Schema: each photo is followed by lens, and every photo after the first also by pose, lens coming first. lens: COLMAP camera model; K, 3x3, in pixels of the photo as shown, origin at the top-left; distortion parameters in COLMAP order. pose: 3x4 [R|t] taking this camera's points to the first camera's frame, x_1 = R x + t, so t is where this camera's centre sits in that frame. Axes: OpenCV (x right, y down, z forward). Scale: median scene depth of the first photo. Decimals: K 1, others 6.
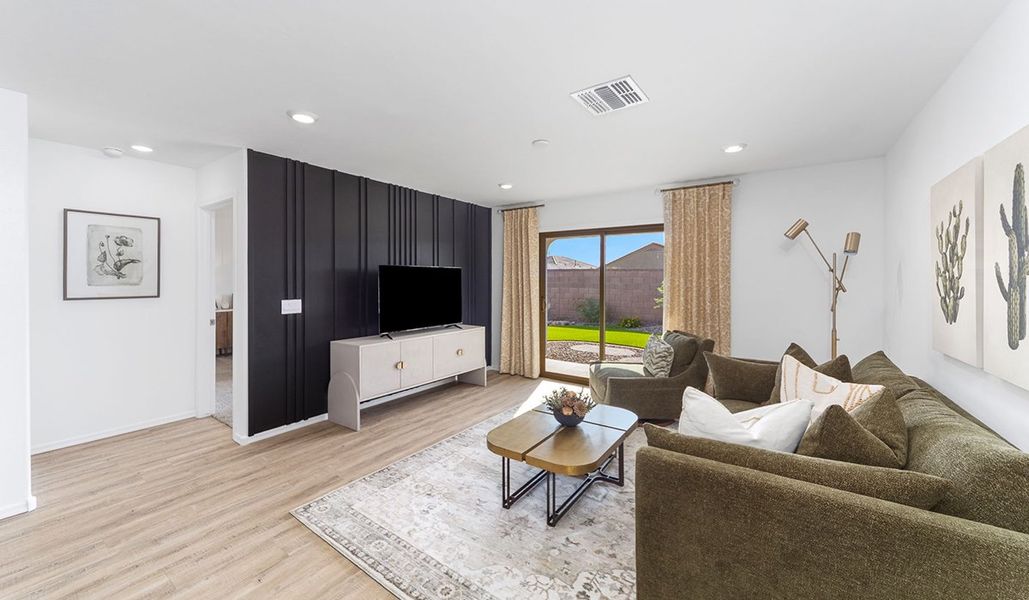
lens RADIAL K [[390.4, 0, 509.4], [0, 390.4, 285.6], [0, 0, 1]] dist [0.002088, 0.000026]
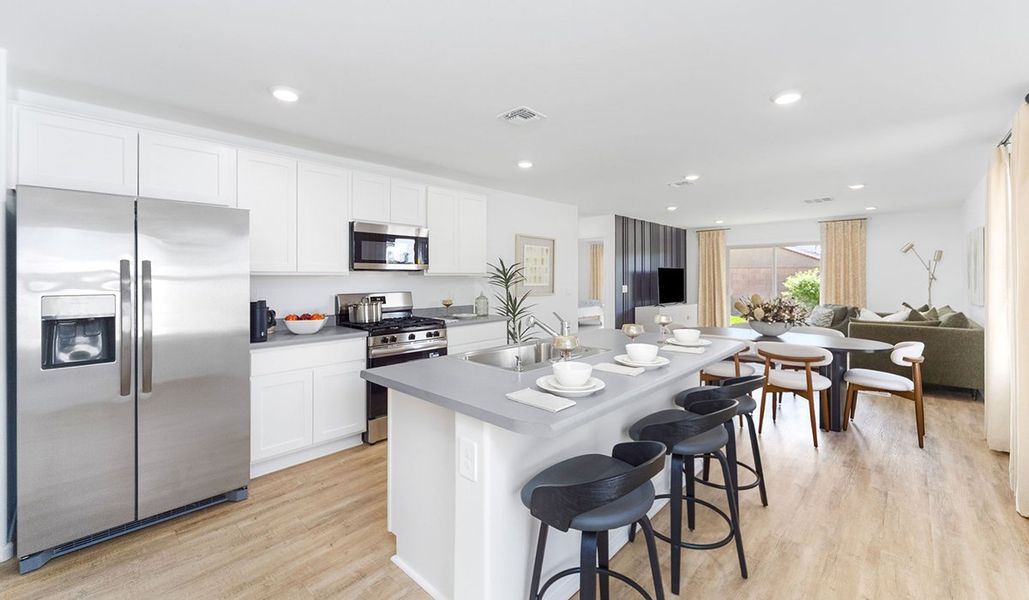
lens RADIAL K [[407.1, 0, 508.6], [0, 407.1, 275.3], [0, 0, 1]] dist [-0.002341, -0.000314]
pose [[0.984866, -0.003963, -0.173274, -0.782034], [0.000412, 0.999789, -0.020524, 0.028861], [0.173319, 0.020142, 0.984660, -1.197845]]
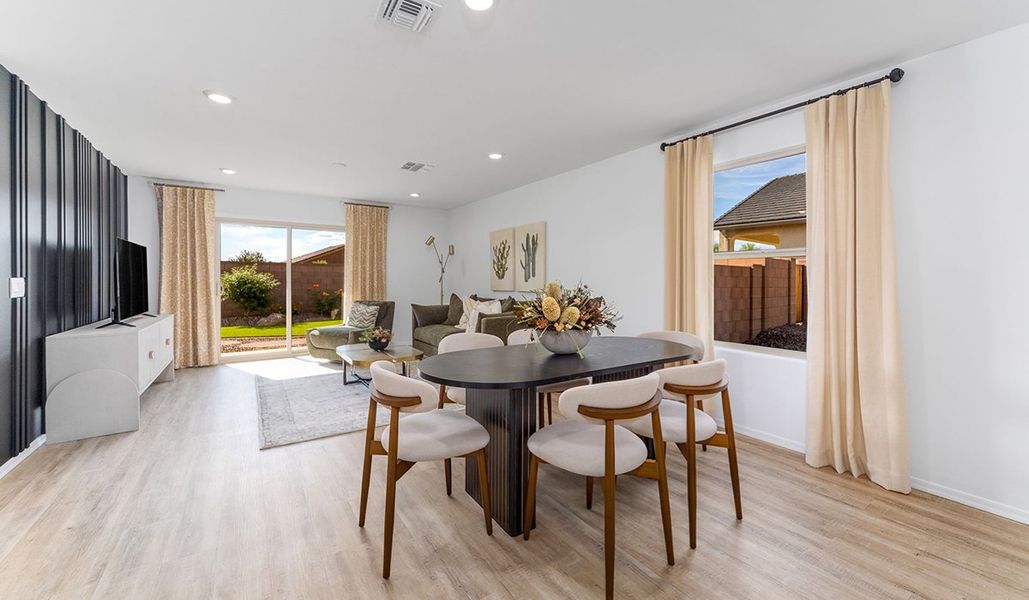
lens RADIAL K [[390.4, 0, 509.4], [0, 390.4, 285.6], [0, 0, 1]] dist [0.002088, 0.000026]
pose [[0.367538, -0.021586, 0.929758, -0.885353], [0.013680, 0.999748, 0.017803, 0.048813], [-0.929908, 0.006176, 0.367741, -0.090049]]
